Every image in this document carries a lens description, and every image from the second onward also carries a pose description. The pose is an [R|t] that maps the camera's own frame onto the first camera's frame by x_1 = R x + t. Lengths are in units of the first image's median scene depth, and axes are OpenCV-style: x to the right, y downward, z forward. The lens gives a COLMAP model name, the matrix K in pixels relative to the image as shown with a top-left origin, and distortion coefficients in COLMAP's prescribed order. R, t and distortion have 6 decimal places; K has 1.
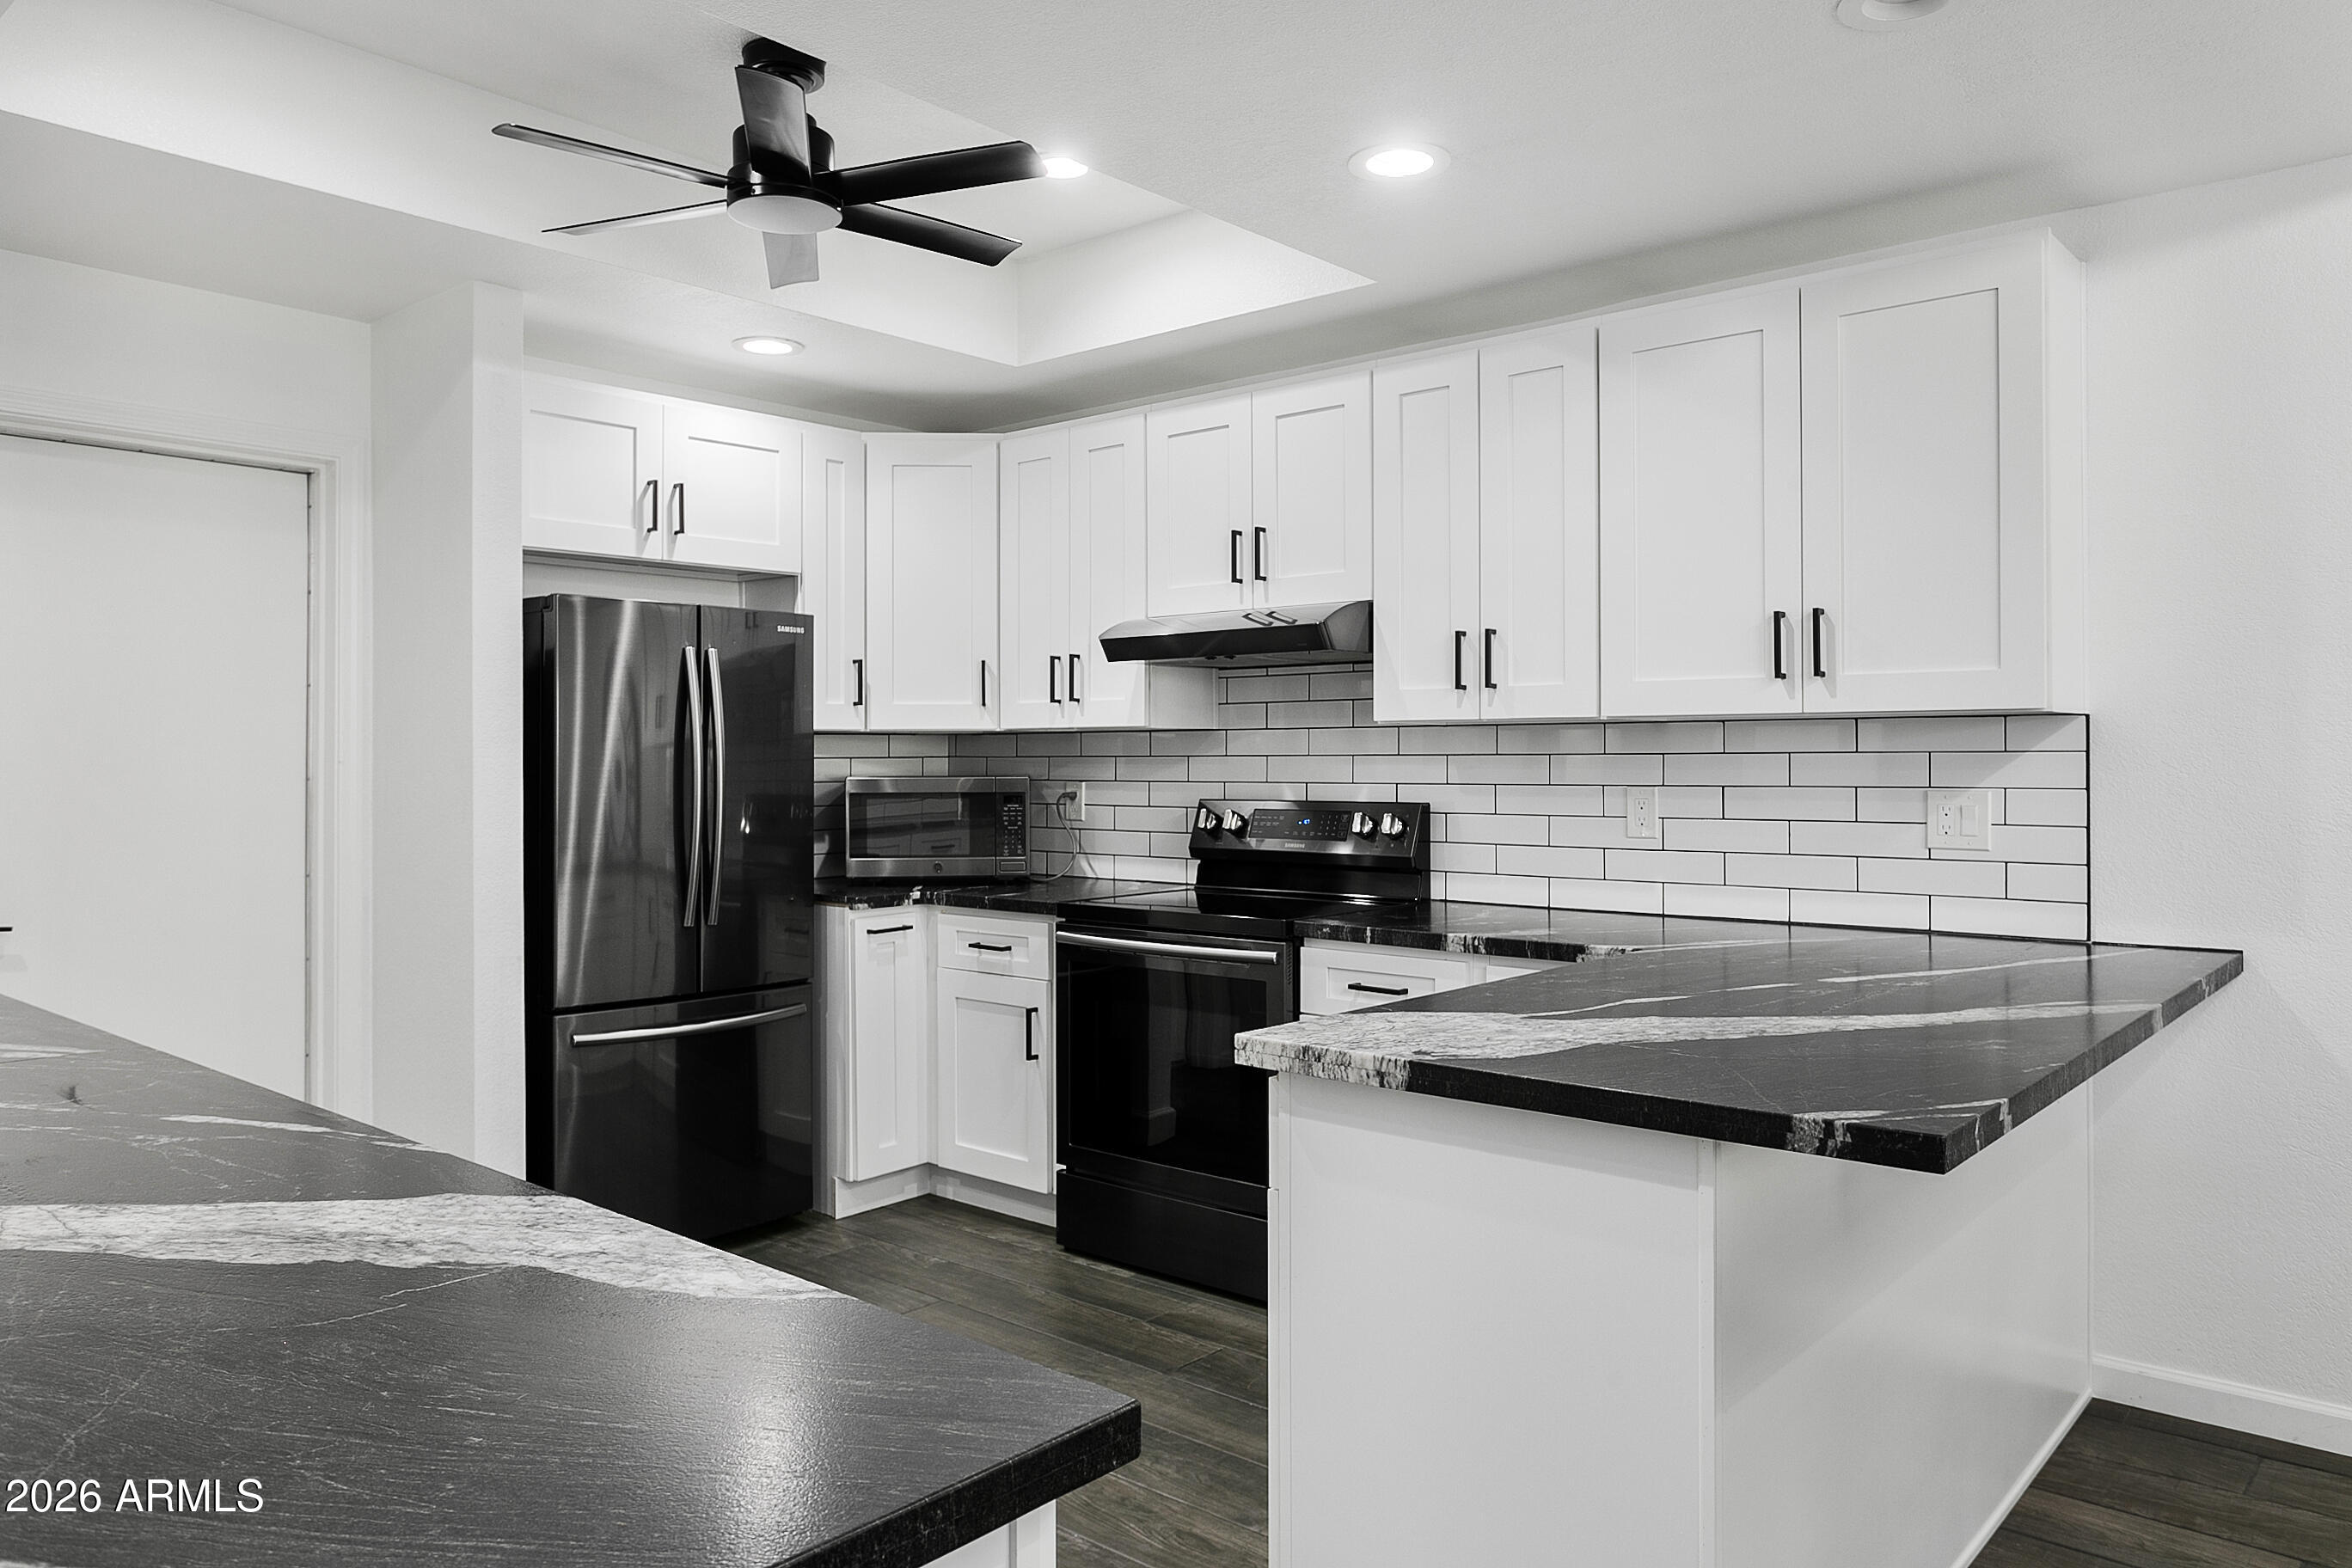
lens RADIAL K [[1581.9, 0, 1192.4], [0, 1581.9, 750.5], [0, 0, 1]] dist [-0.004019, -0.000595]
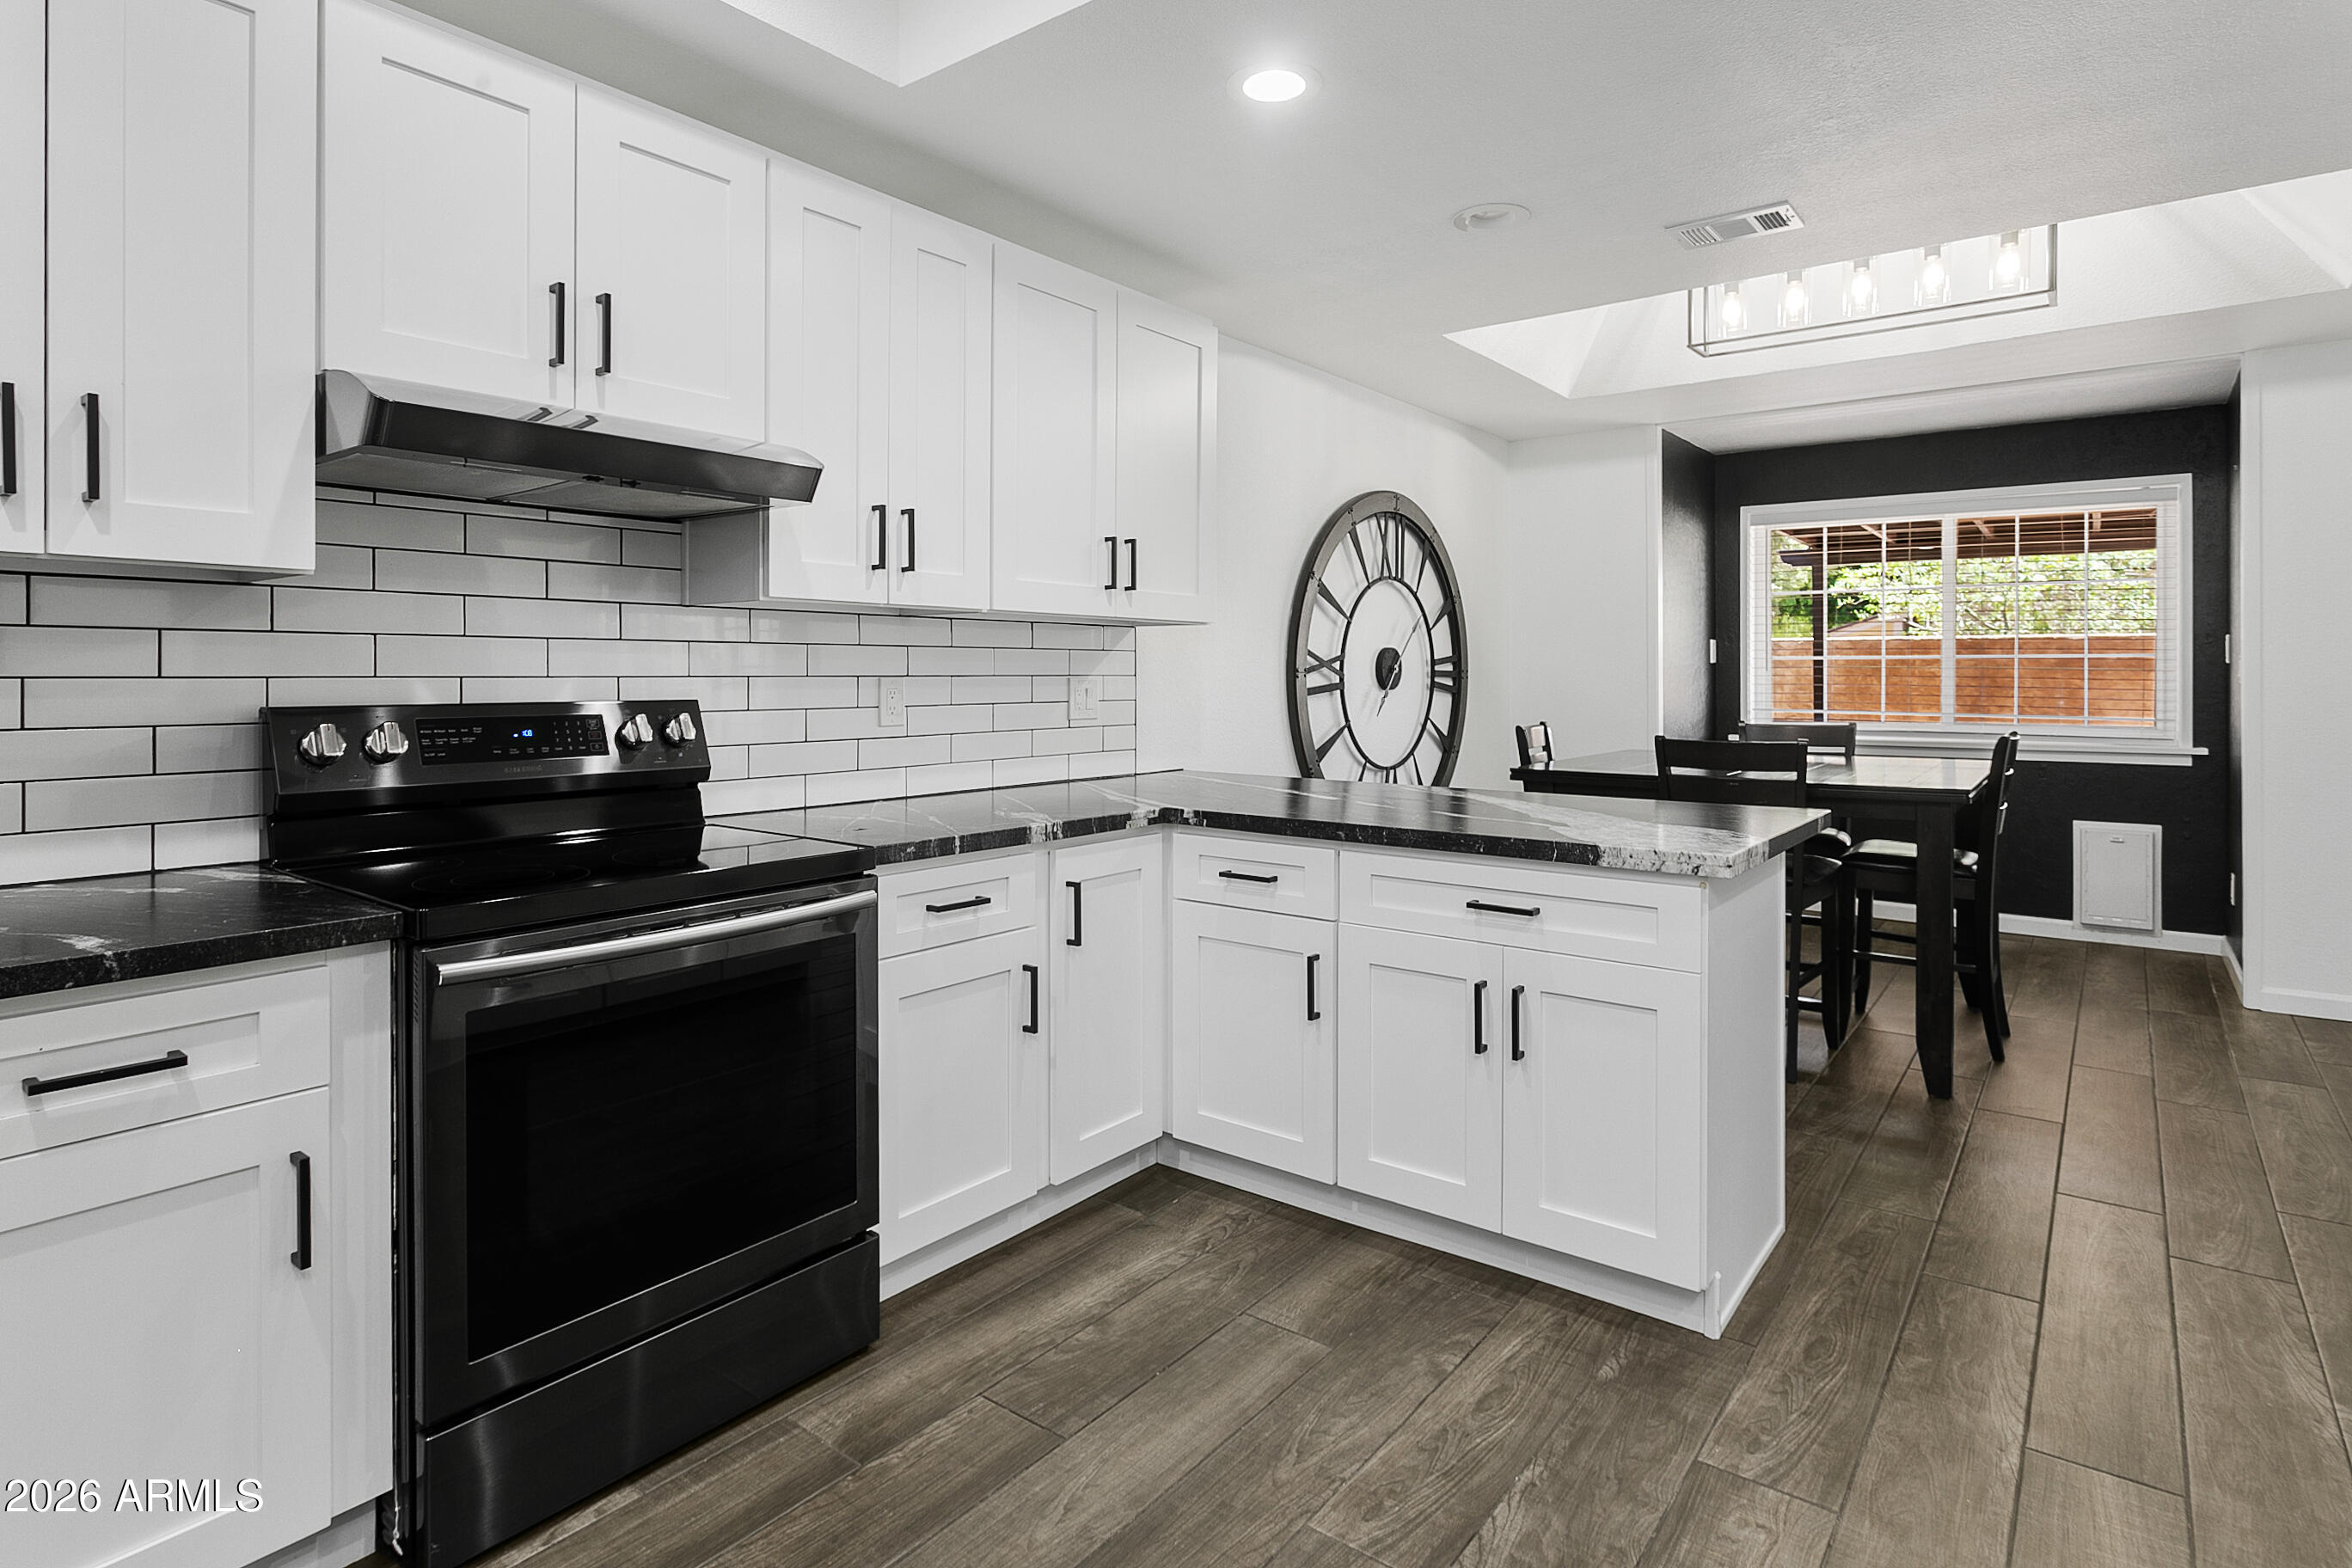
lens RADIAL K [[1224.5, 0, 1188.3], [0, 1224.5, 671.7], [0, 0, 1]] dist [-0.004217, -0.002059]
pose [[-0.054329, 0.003974, 0.998515, -0.486690], [-0.007681, 0.999961, -0.004398, 0.019538], [-0.998494, -0.007909, -0.054297, 0.773369]]
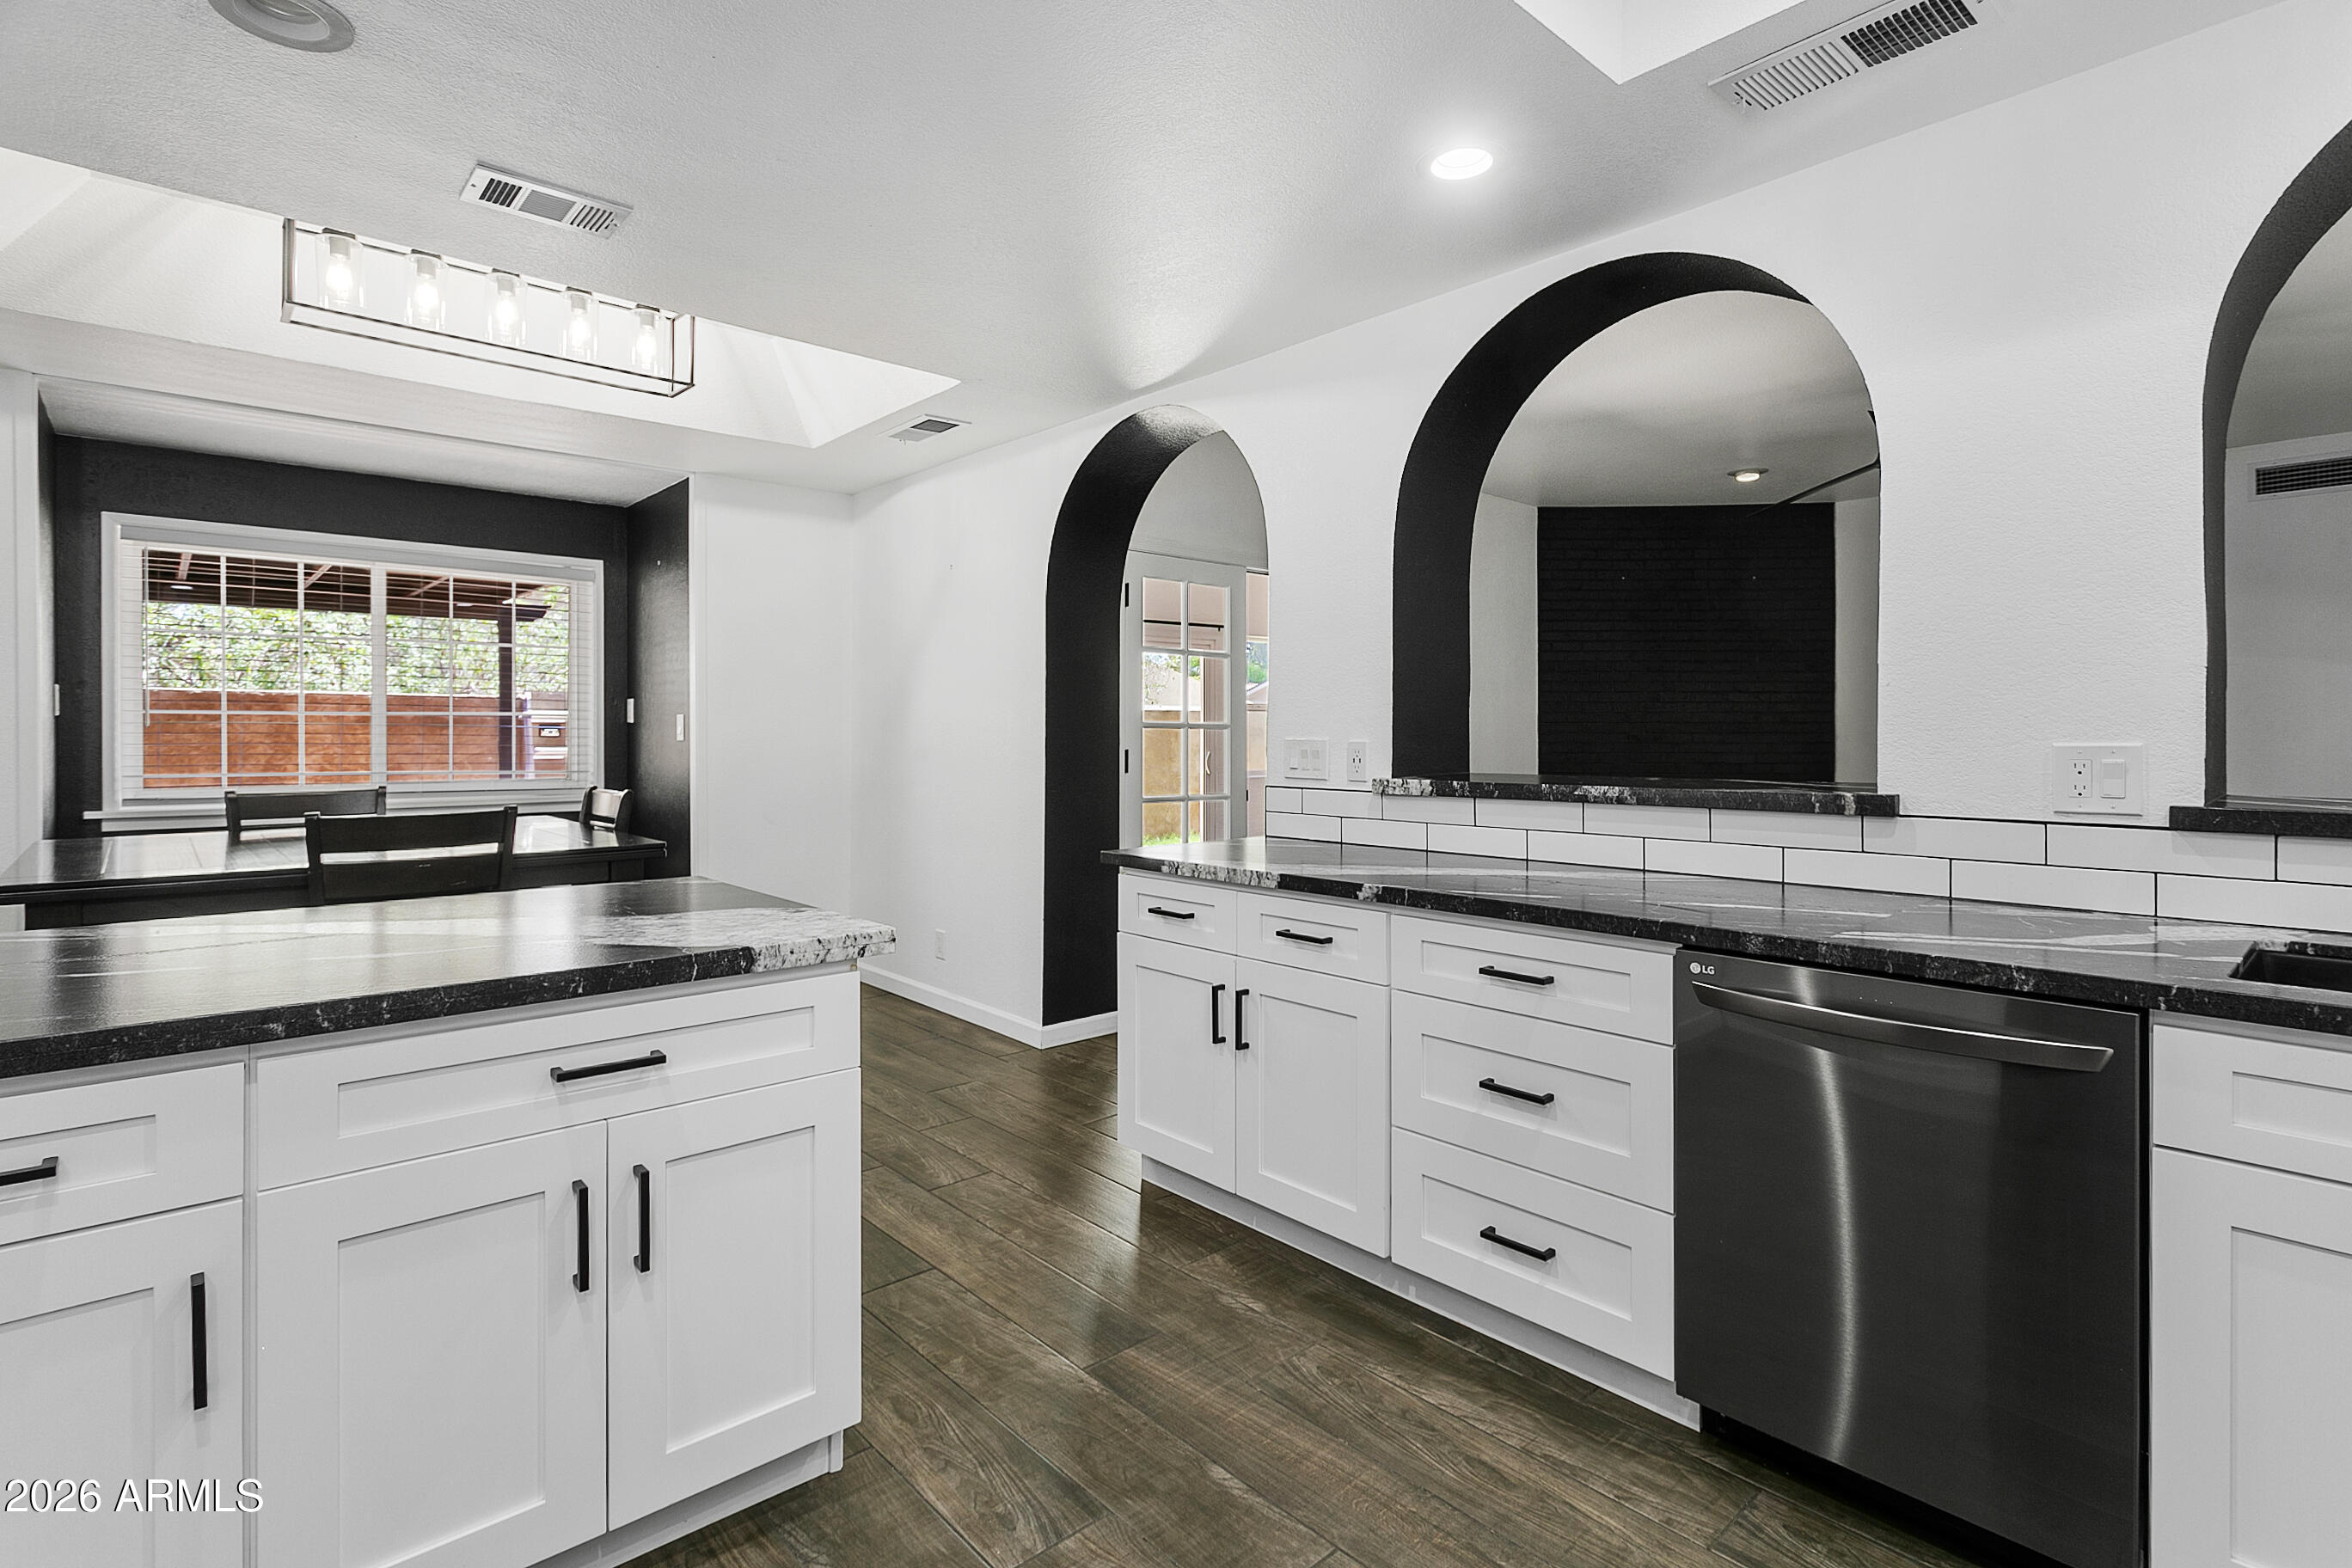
lens RADIAL K [[1130.5, 0, 1179.0], [0, 1130.5, 735.3], [0, 0, 1]] dist [0.000536, 0.003628]
pose [[-0.991831, 0.001644, 0.127549, -0.152280], [0.001145, 0.999991, -0.003980, 0.019655], [-0.127555, -0.003802, -0.991824, 0.940561]]
